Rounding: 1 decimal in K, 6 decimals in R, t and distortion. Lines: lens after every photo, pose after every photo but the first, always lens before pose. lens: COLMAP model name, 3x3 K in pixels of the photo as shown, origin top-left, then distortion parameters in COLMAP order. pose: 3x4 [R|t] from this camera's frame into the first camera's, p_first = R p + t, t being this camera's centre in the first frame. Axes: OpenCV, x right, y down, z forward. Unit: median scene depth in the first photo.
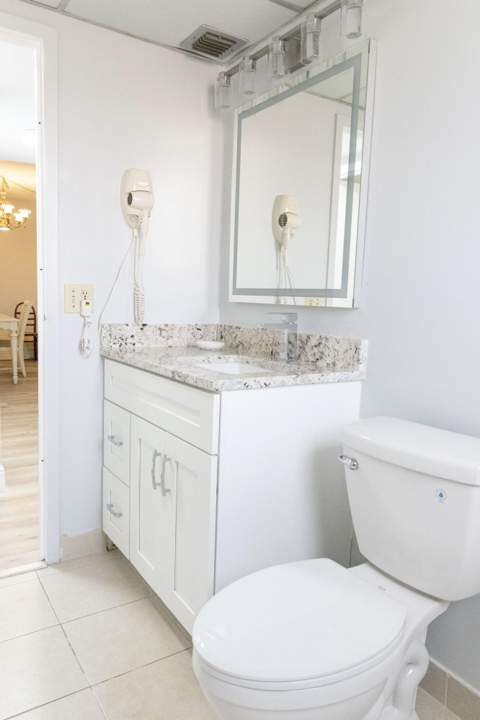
lens RADIAL K [[508.8, 0, 239.4], [0, 508.8, 360.2], [0, 0, 1]] dist [0.013712, 0.003747]
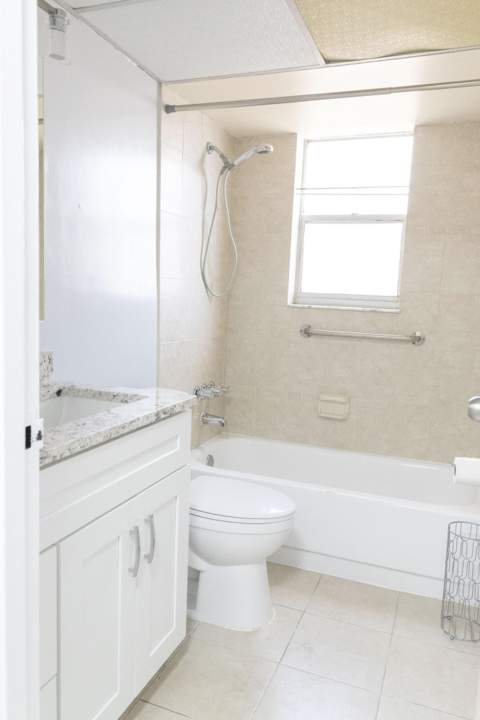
lens RADIAL K [[508.8, 0, 241.1], [0, 508.8, 360.6], [0, 0, 1]] dist [0.013712, 0.003747]
pose [[-0.567986, -0.151337, 0.809005, -0.837698], [0.037396, 0.977189, 0.209053, -0.223976], [-0.822188, 0.148993, -0.549370, 1.251085]]
